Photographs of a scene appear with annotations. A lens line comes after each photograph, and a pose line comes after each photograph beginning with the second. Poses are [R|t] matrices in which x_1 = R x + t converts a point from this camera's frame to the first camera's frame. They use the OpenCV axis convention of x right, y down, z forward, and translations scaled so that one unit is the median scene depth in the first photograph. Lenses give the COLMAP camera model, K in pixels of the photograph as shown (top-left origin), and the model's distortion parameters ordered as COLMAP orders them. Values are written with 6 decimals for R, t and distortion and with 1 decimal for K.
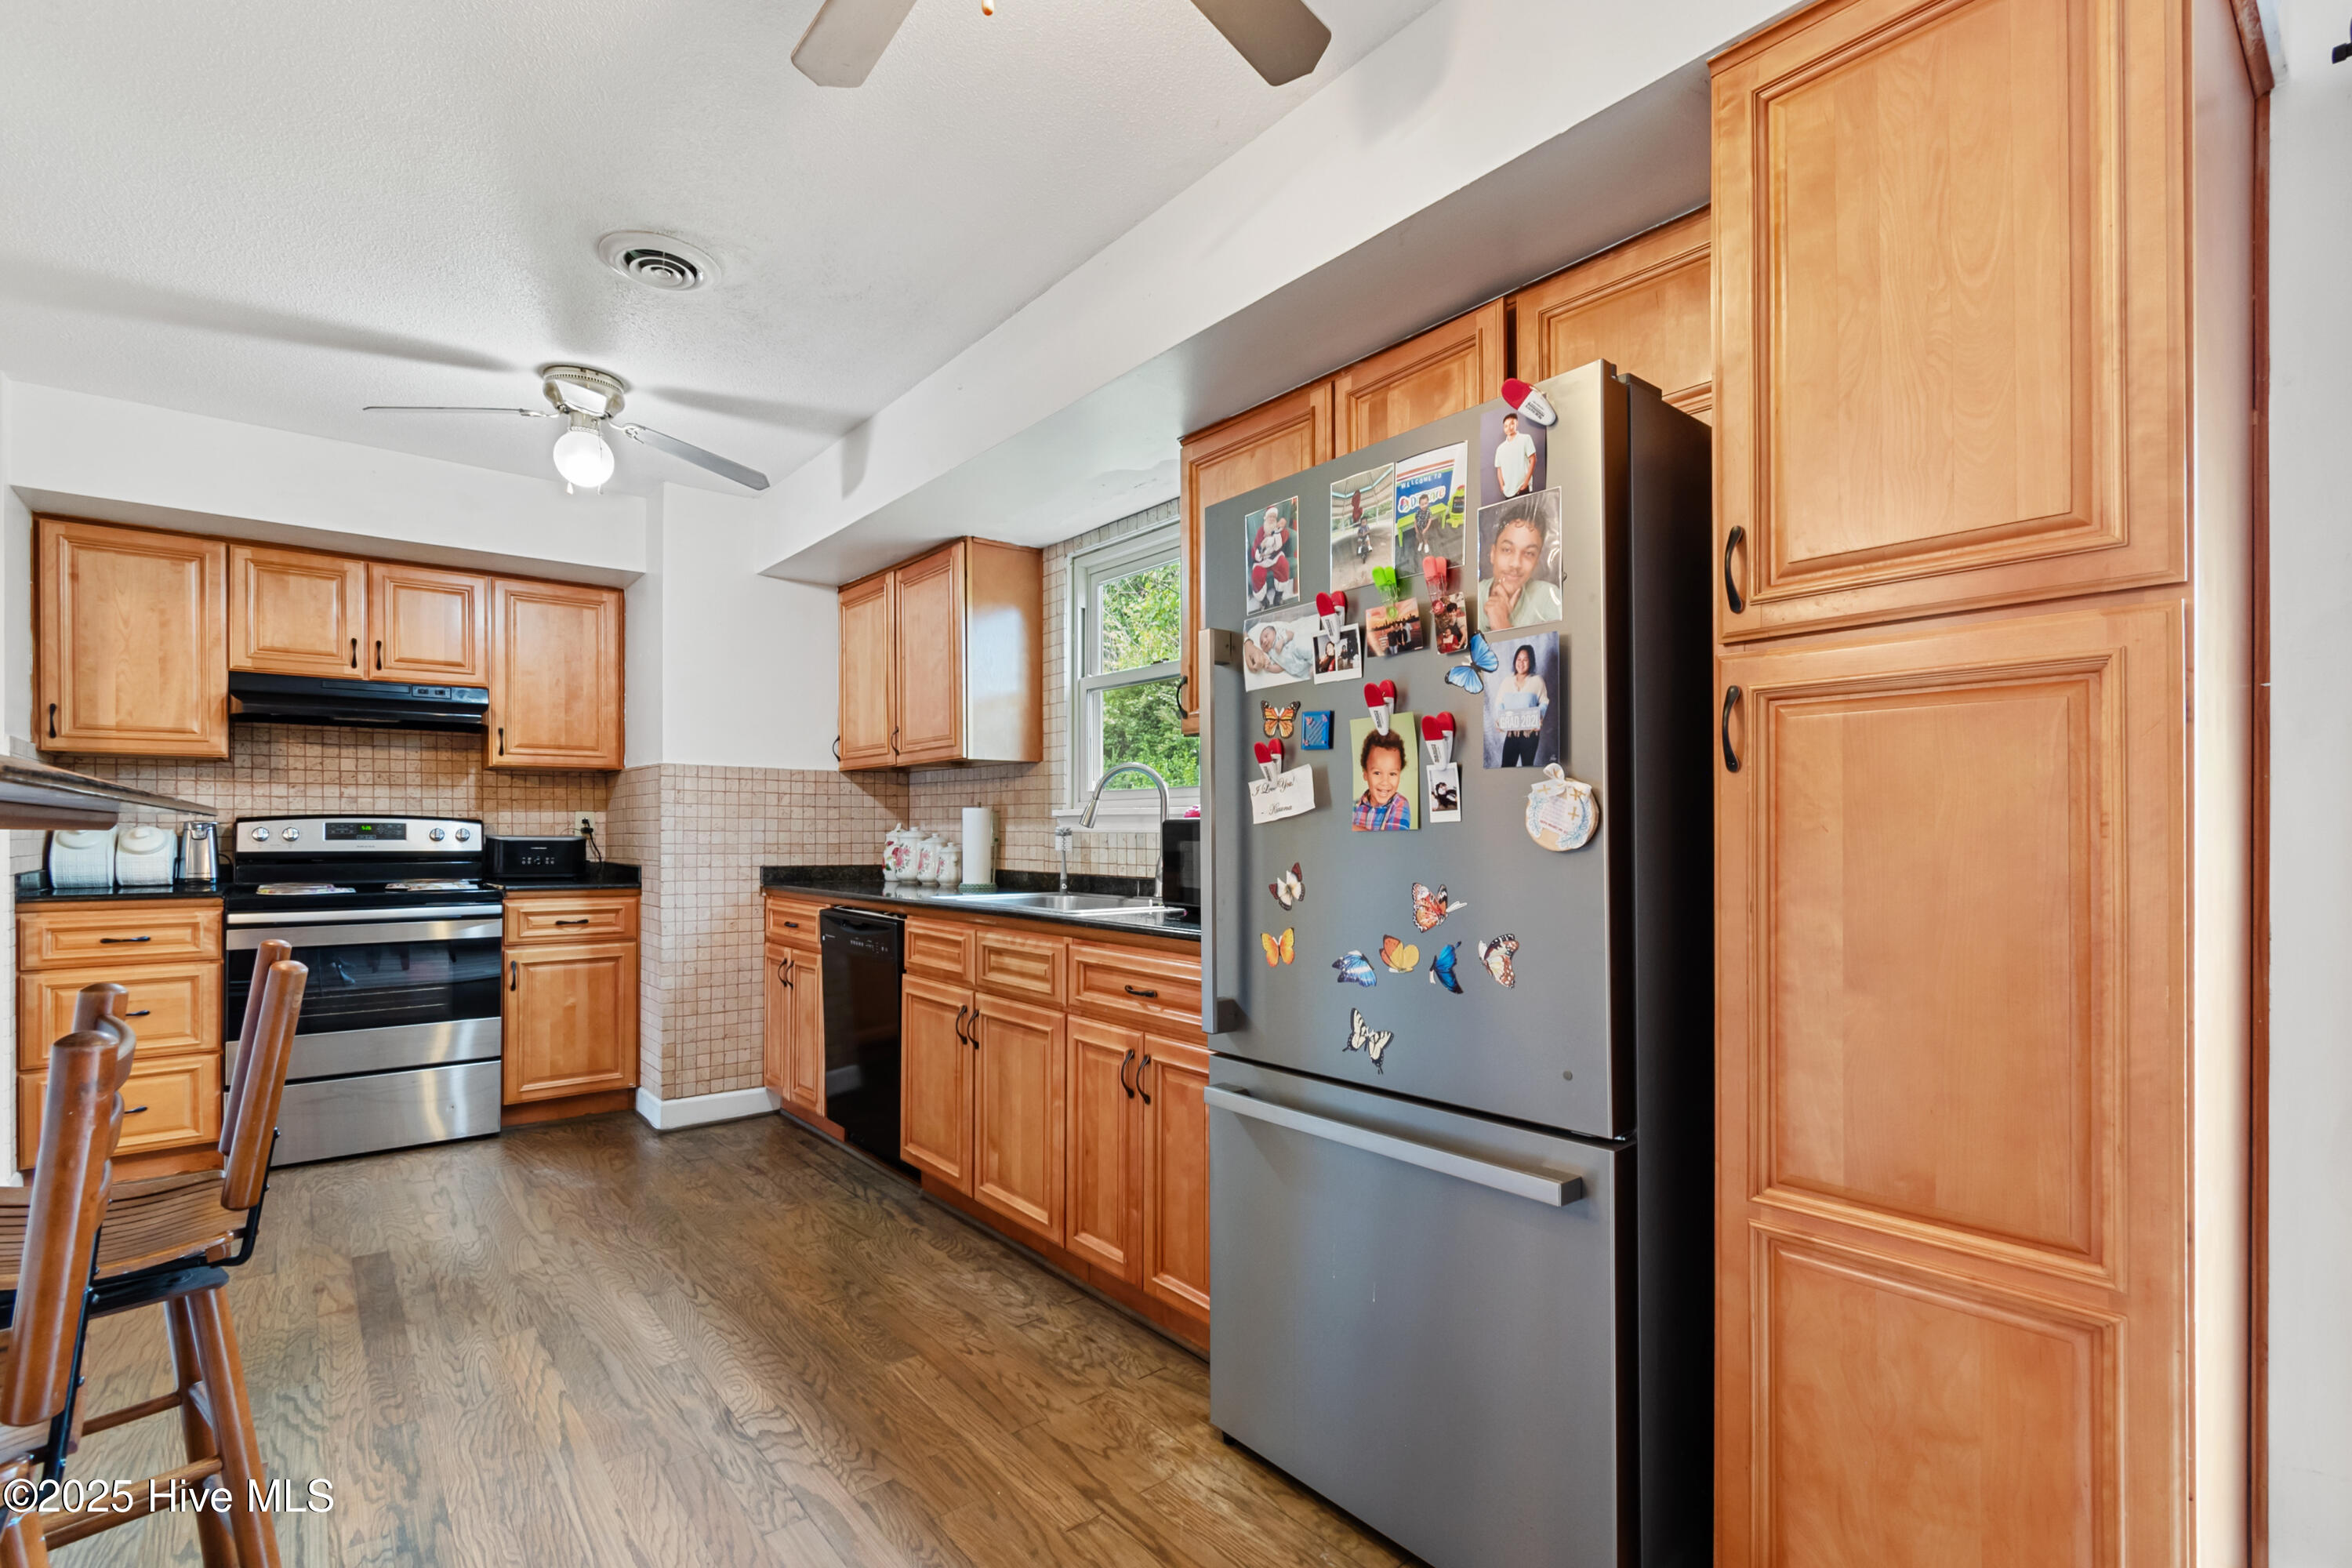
lens RADIAL K [[1046.4, 0, 1181.2], [0, 1046.4, 834.3], [0, 0, 1]] dist [-0.000991, -0.000495]
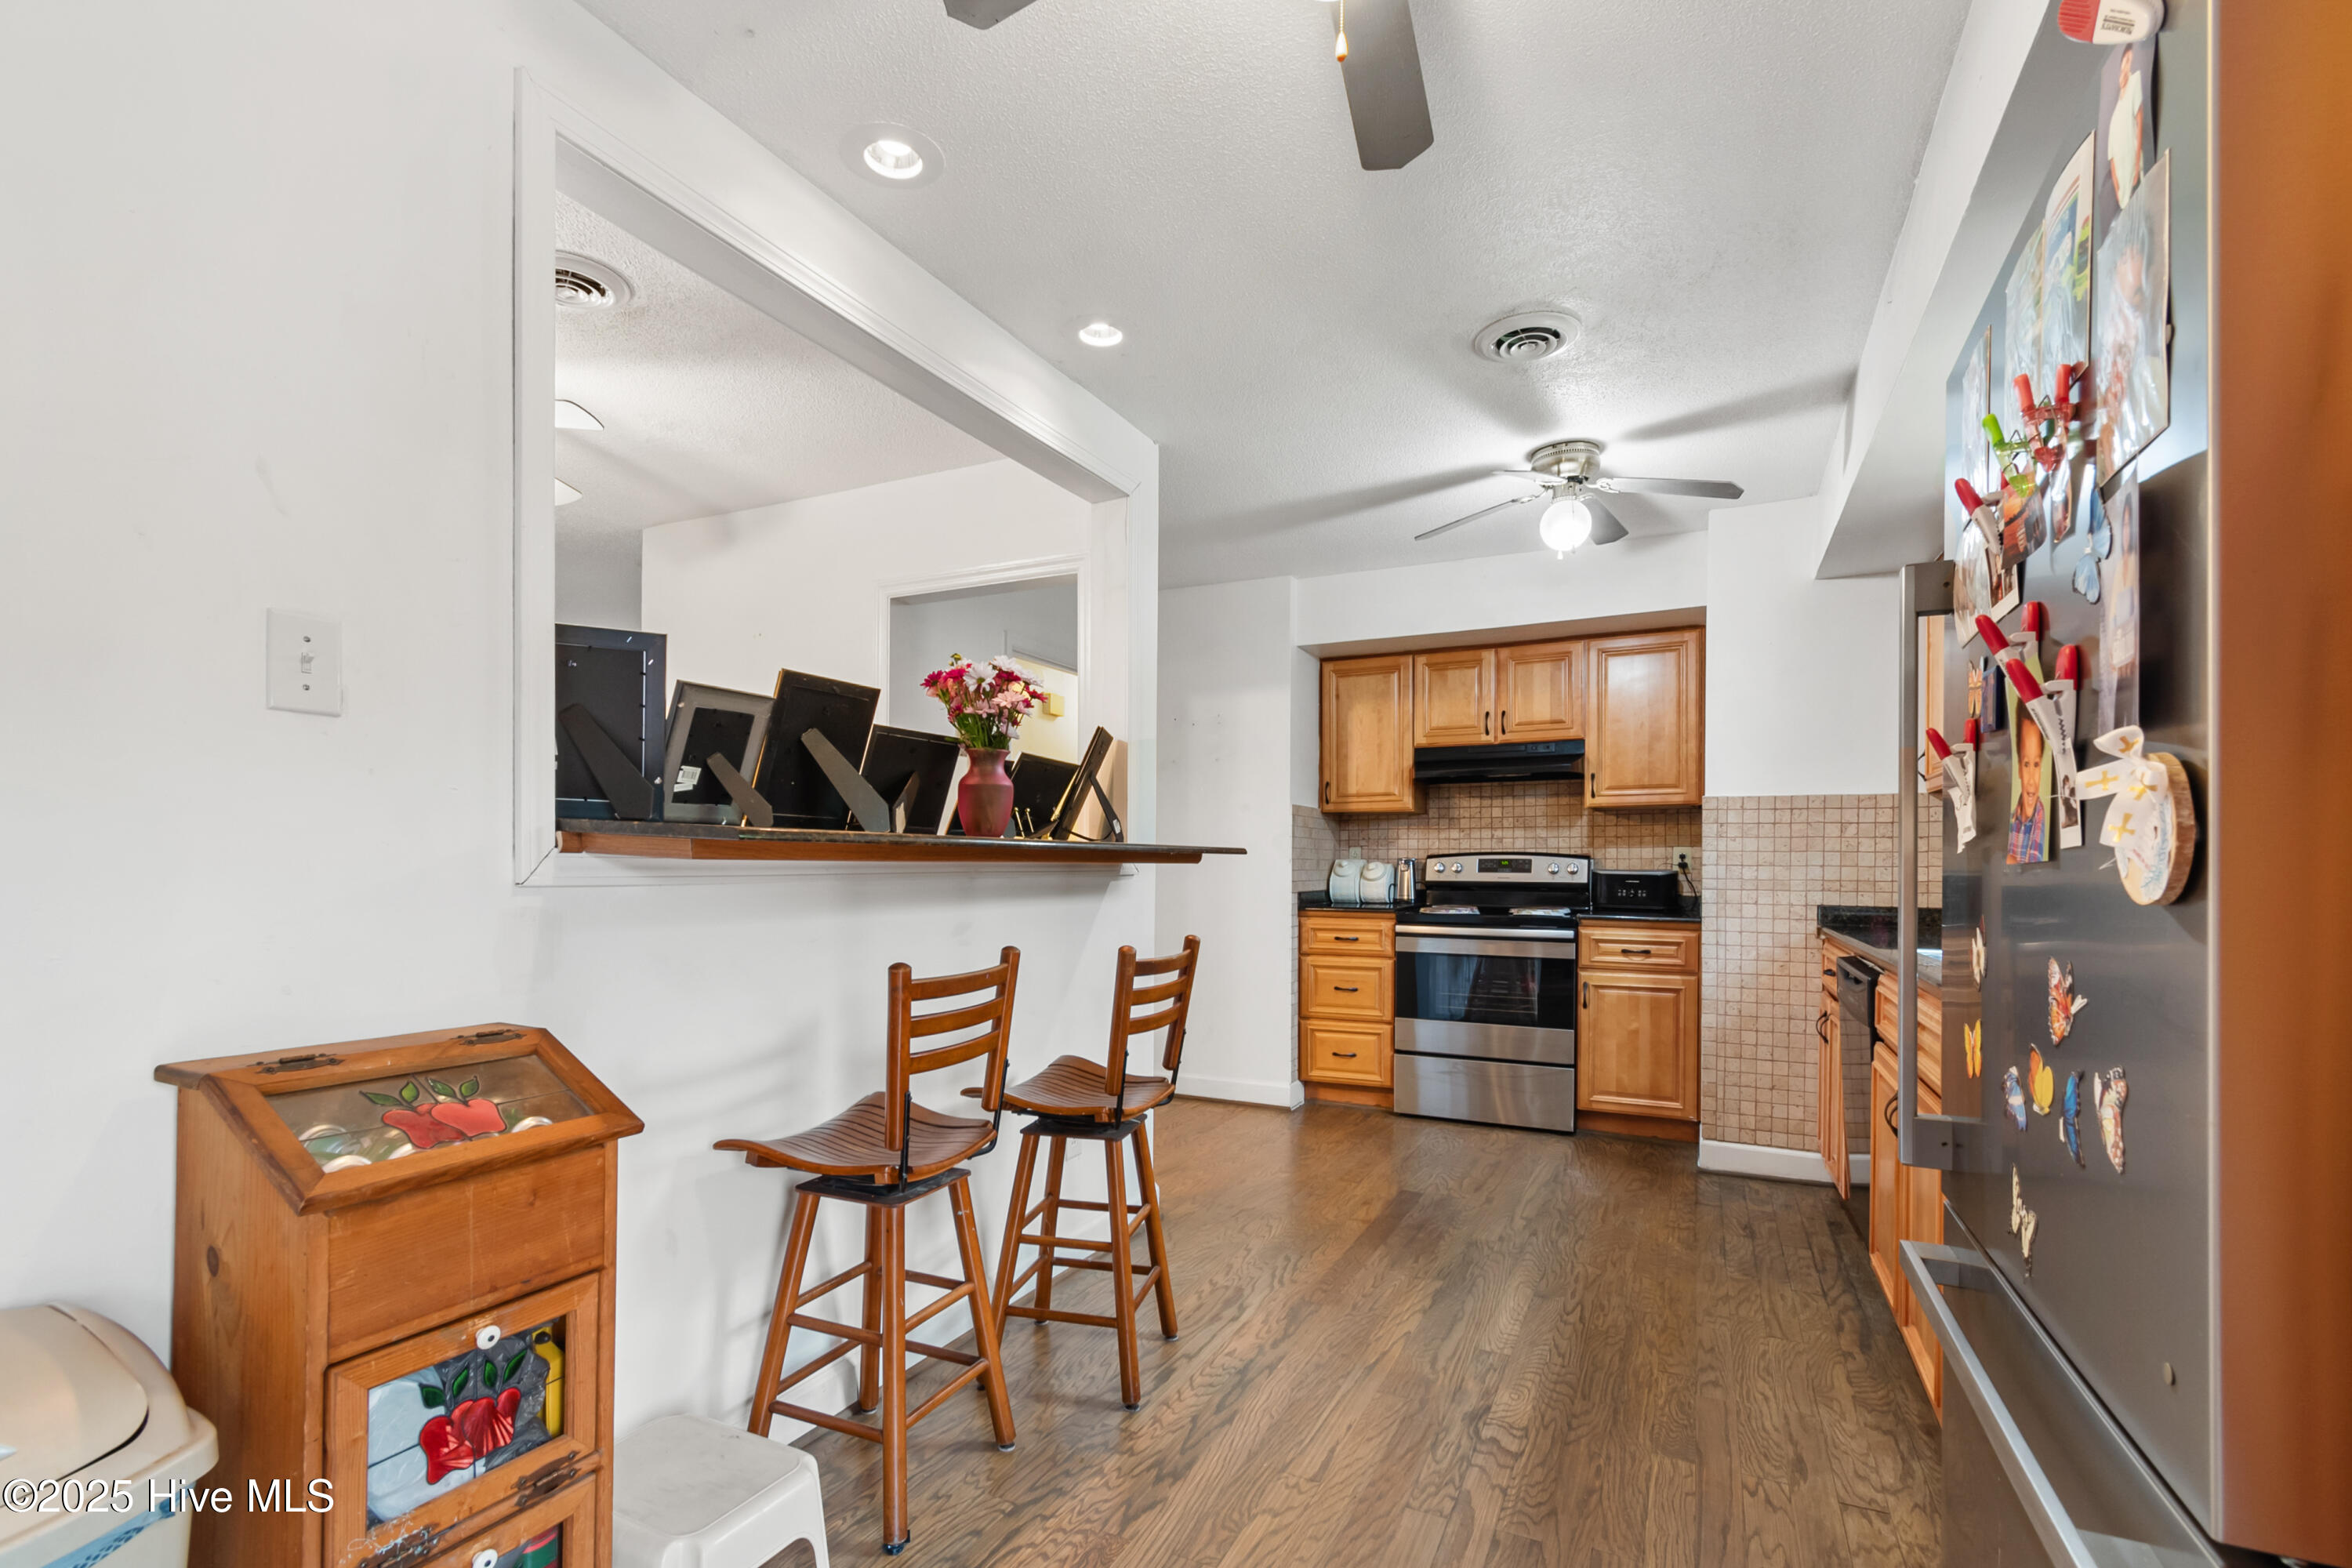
lens RADIAL K [[1075.2, 0, 1190.9], [0, 1075.2, 868.4], [0, 0, 1]] dist [0.000720, -0.000131]
pose [[0.409474, 0.003853, -0.912314, 0.227277], [-0.005764, 0.999982, 0.001635, 0.000582], [0.912304, 0.004589, 0.409488, 0.140696]]
